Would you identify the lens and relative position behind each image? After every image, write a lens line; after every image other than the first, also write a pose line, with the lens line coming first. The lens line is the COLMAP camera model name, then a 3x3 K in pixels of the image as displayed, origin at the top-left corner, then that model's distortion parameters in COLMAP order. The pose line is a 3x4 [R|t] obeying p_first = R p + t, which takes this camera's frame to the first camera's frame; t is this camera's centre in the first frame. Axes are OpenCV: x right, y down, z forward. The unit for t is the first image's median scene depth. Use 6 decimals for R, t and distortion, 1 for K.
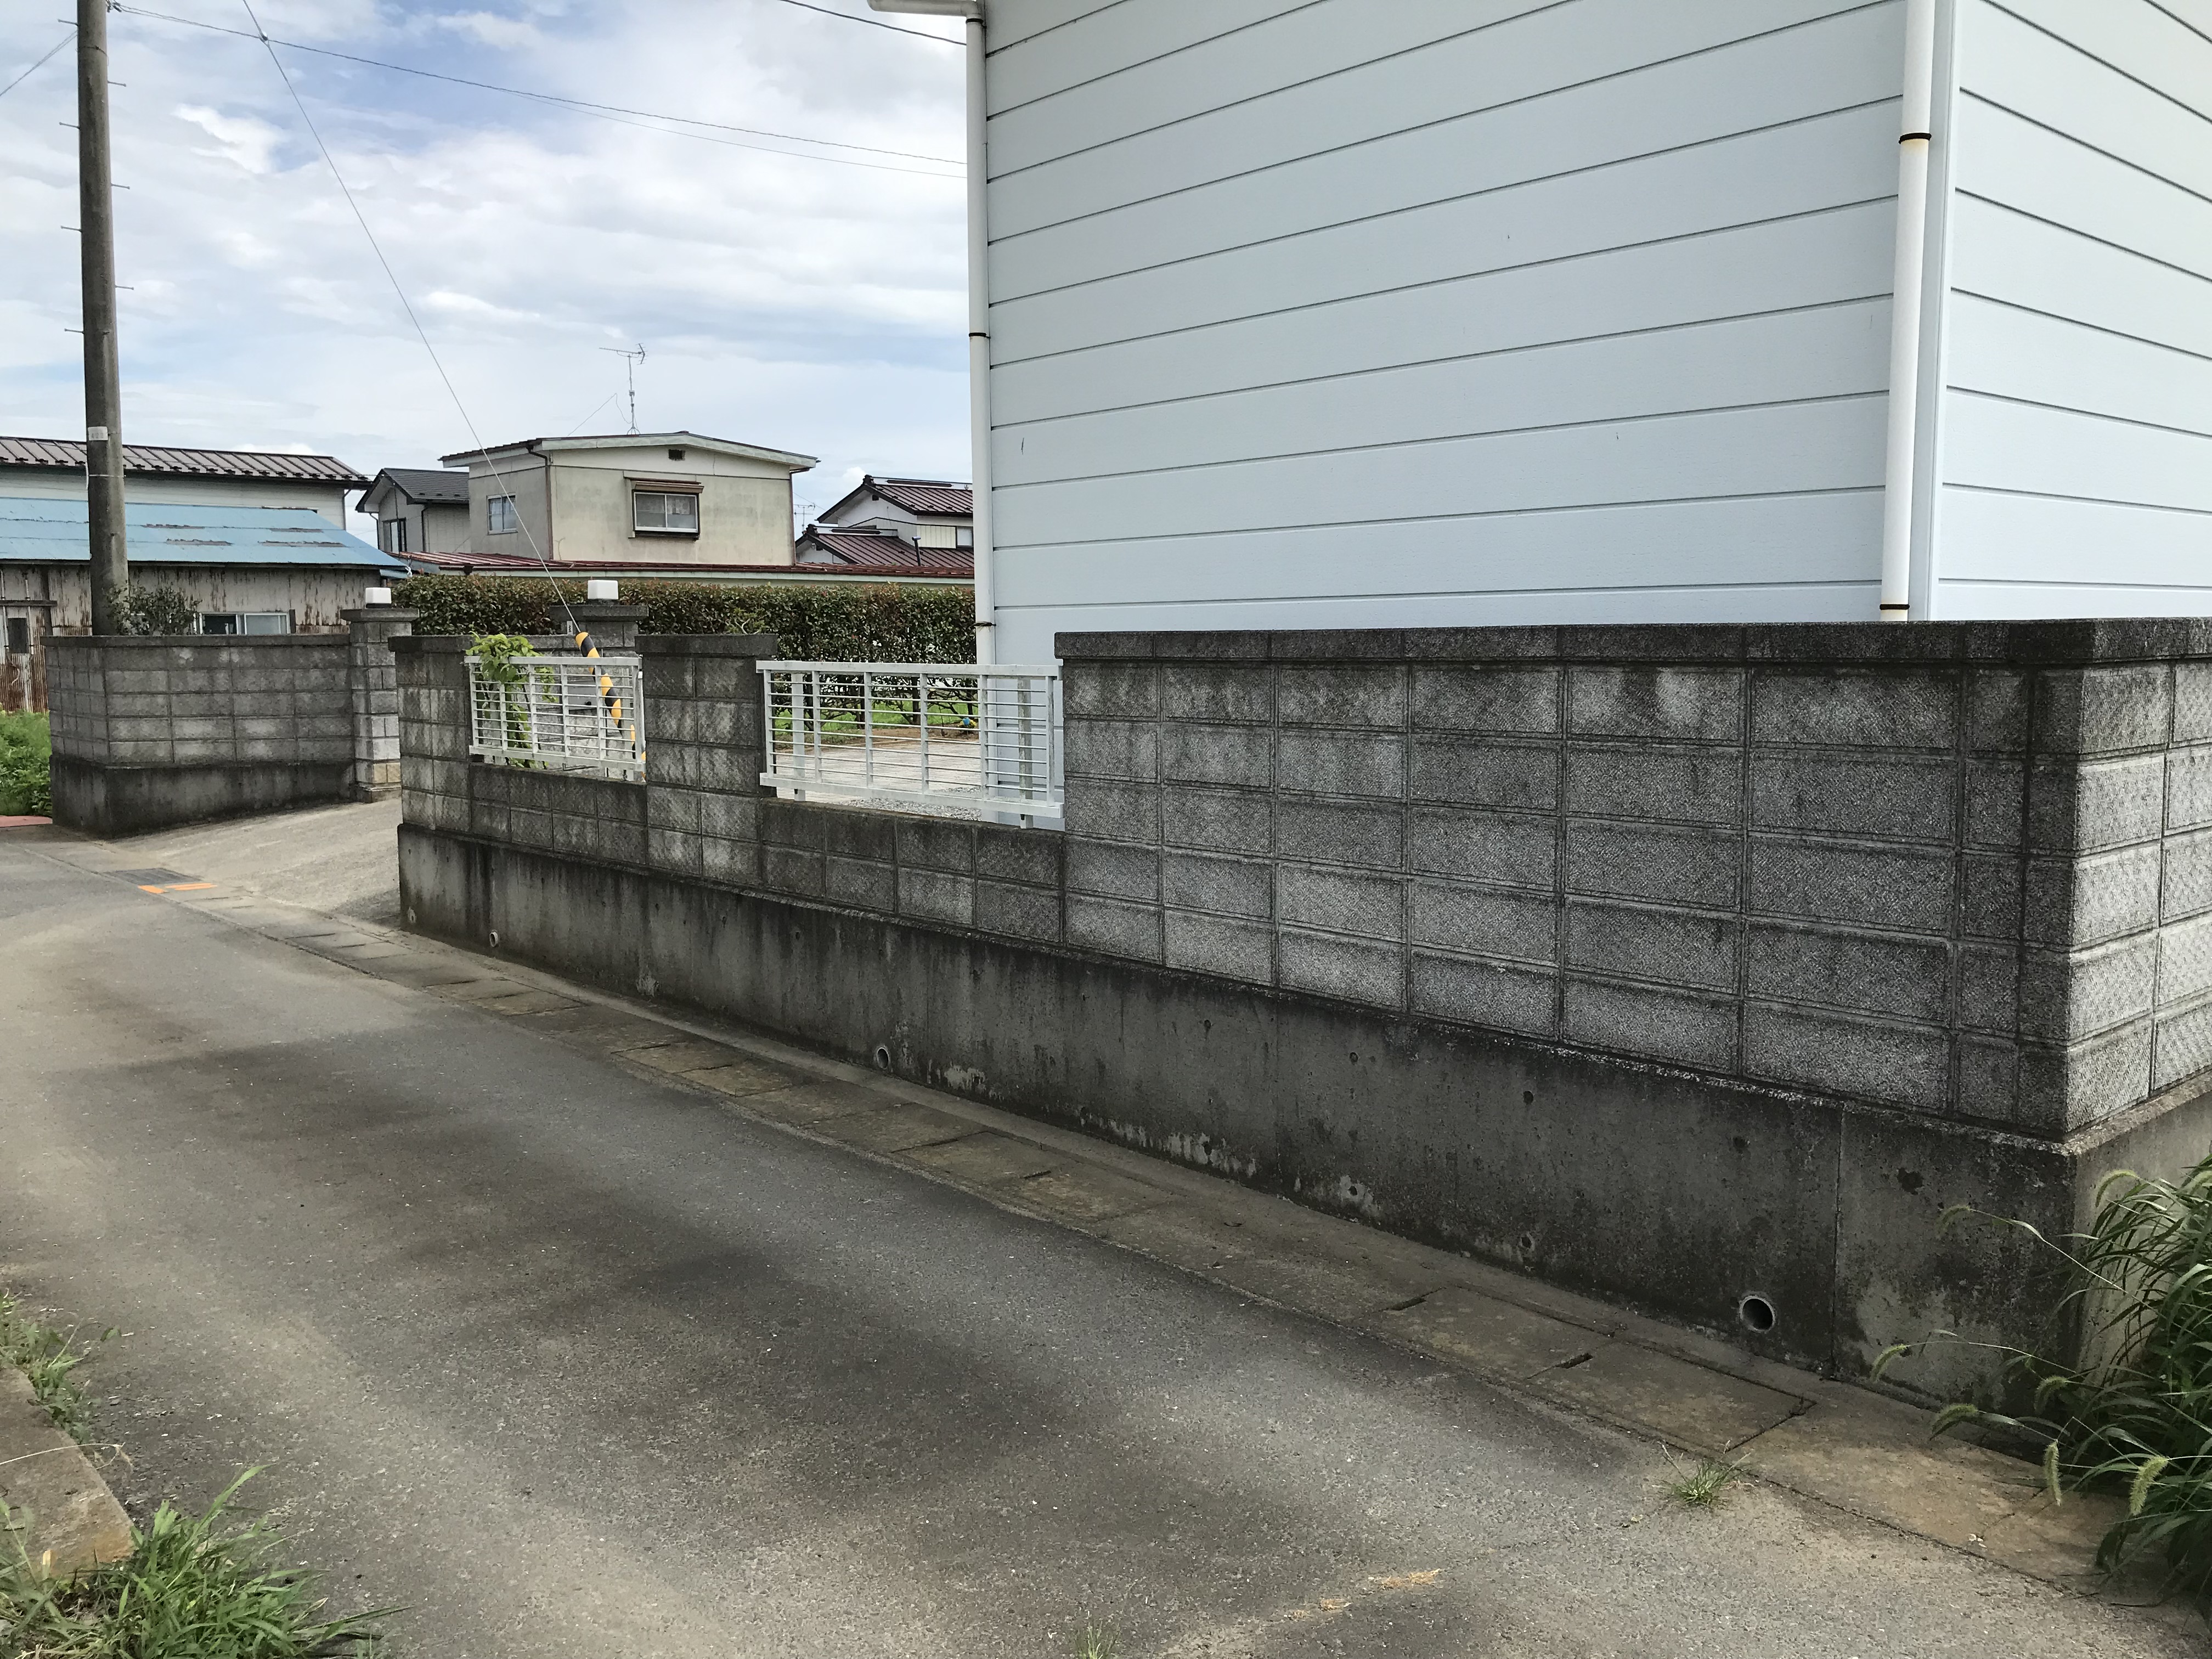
lens RADIAL K [[1813.7, 0, 1102.3], [0, 1813.7, 825.4], [0, 0, 1]] dist [0.044142, -0.019424]
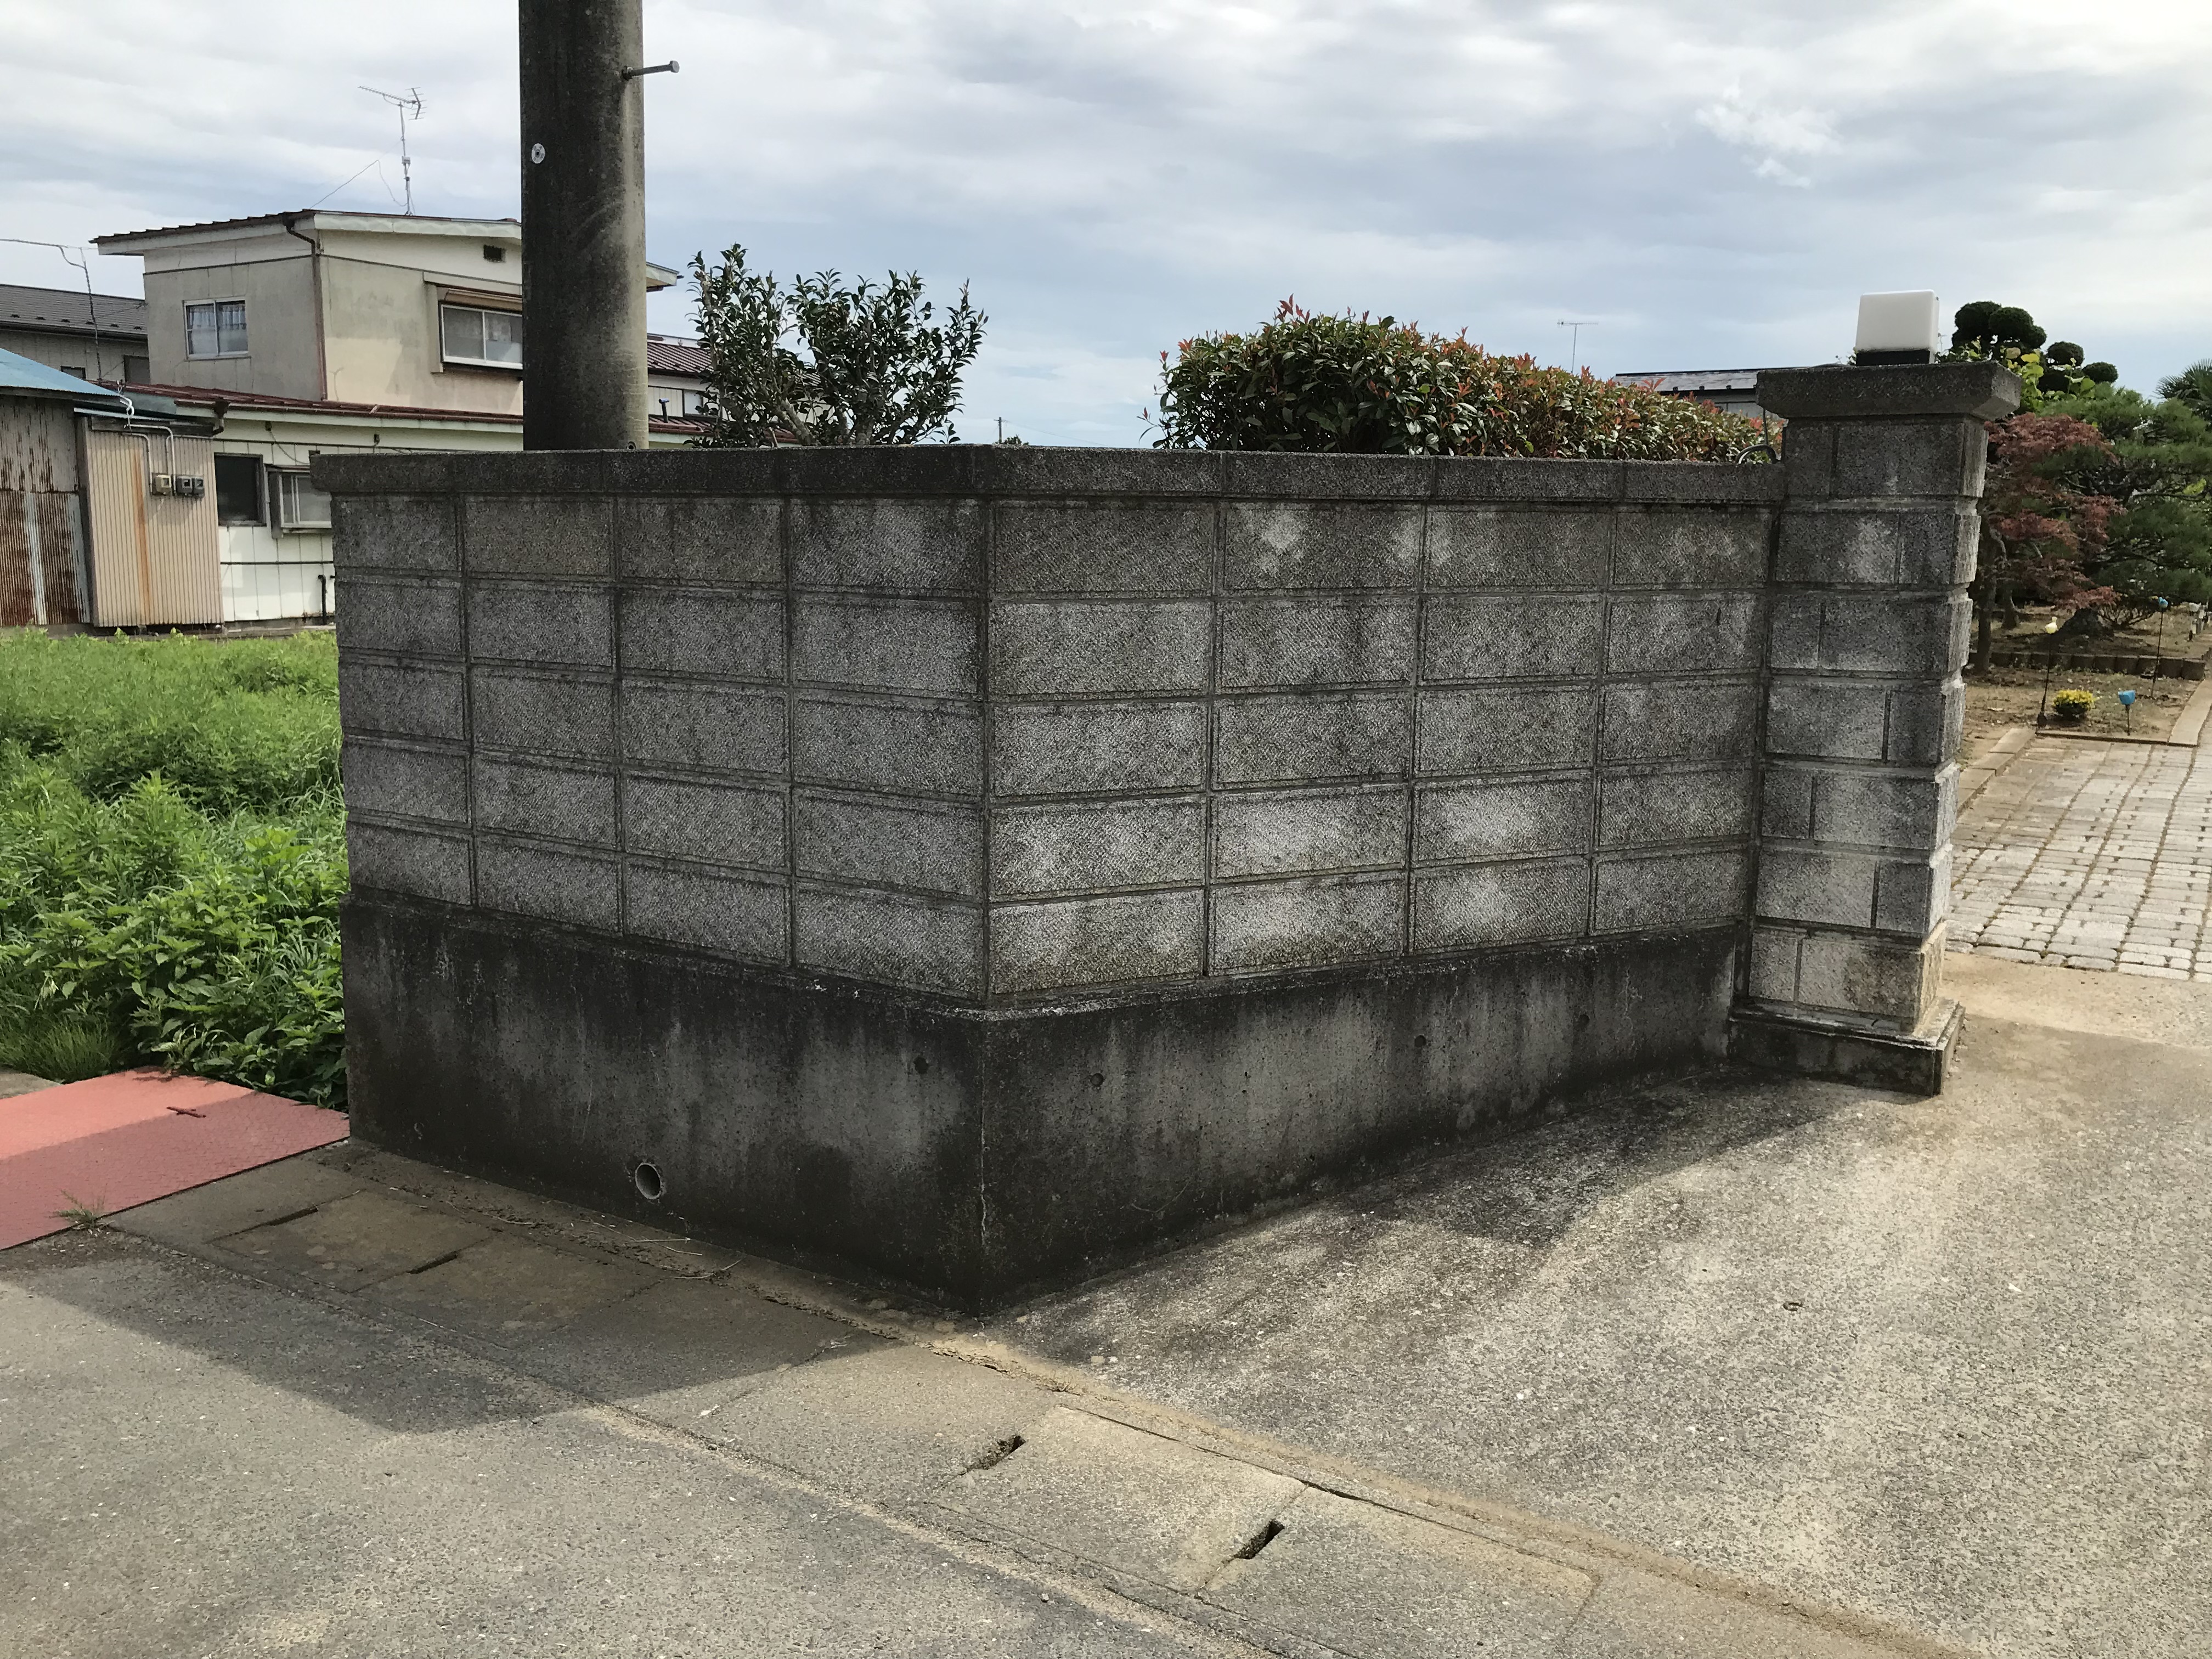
lens RADIAL K [[1813.7, 0, 1116.6], [0, 1813.7, 819.0], [0, 0, 1]] dist [0.044142, -0.019424]
pose [[0.962837, -0.026669, 0.268763, -0.586451], [0.013161, 0.998564, 0.051937, -0.068490], [-0.269762, -0.046470, 0.961805, 0.773286]]
